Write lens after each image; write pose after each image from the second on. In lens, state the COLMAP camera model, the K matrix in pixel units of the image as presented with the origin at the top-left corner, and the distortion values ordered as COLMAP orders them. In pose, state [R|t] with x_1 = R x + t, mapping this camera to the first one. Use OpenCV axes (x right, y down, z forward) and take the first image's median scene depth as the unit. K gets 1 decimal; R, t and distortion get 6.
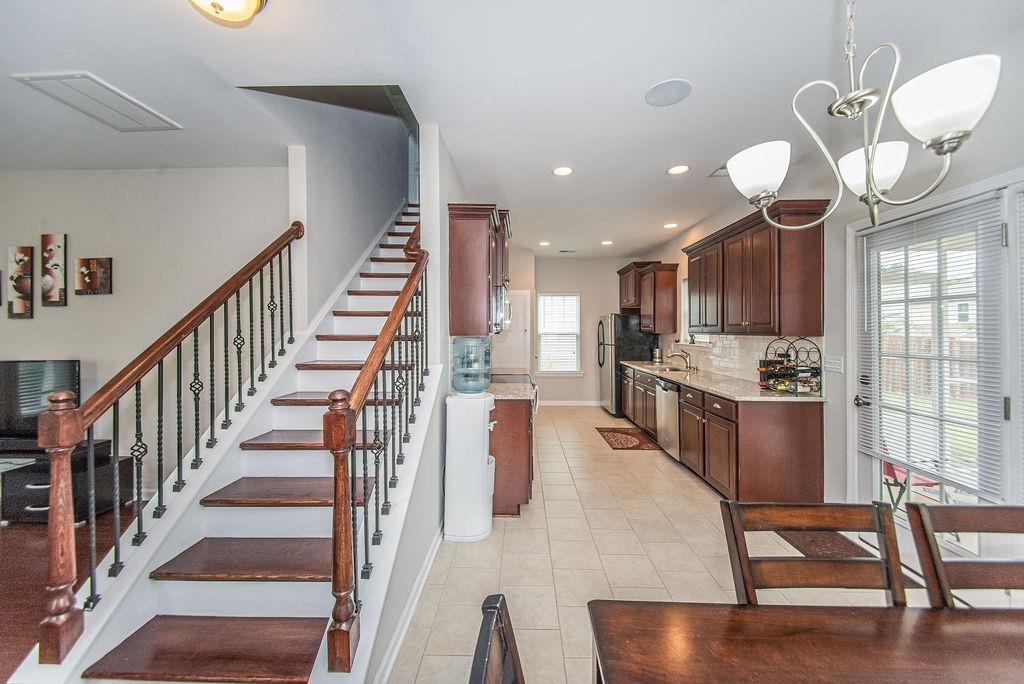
lens RADIAL K [[382.5, 0, 511.1], [0, 382.5, 328.7], [0, 0, 1]] dist [0.001804, -0.002656]
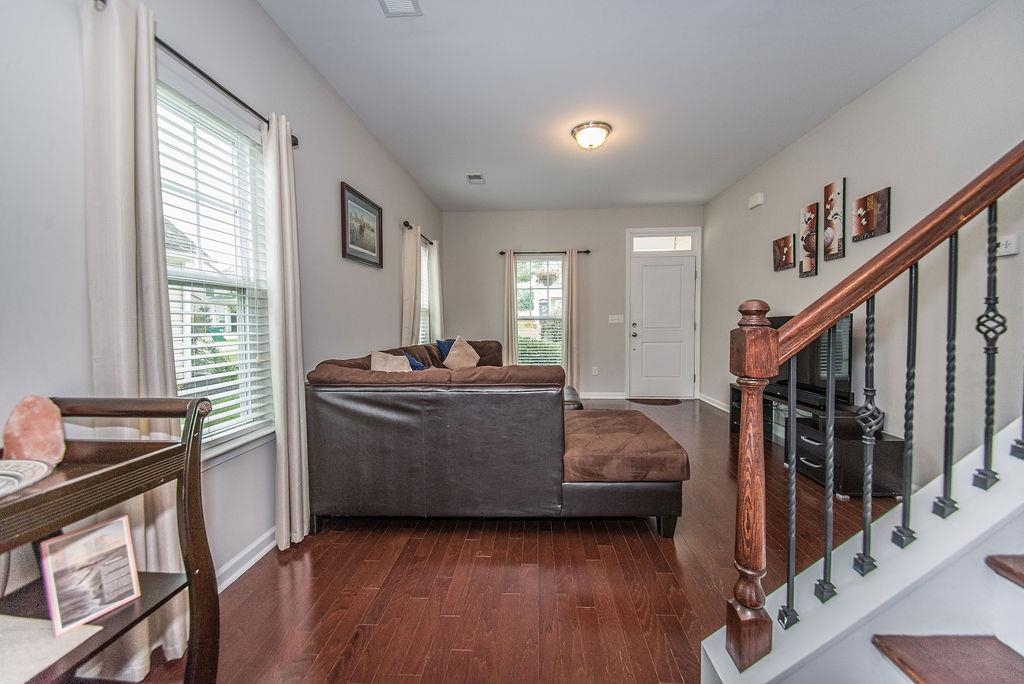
lens RADIAL K [[405.8, 0, 513.9], [0, 405.8, 341.8], [0, 0, 1]] dist [0.000086, -0.001187]
pose [[-0.025300, 0.048048, -0.998525, -0.168643], [0.023780, 0.998591, 0.047449, 0.078427], [0.999397, -0.022545, -0.026407, 0.233240]]
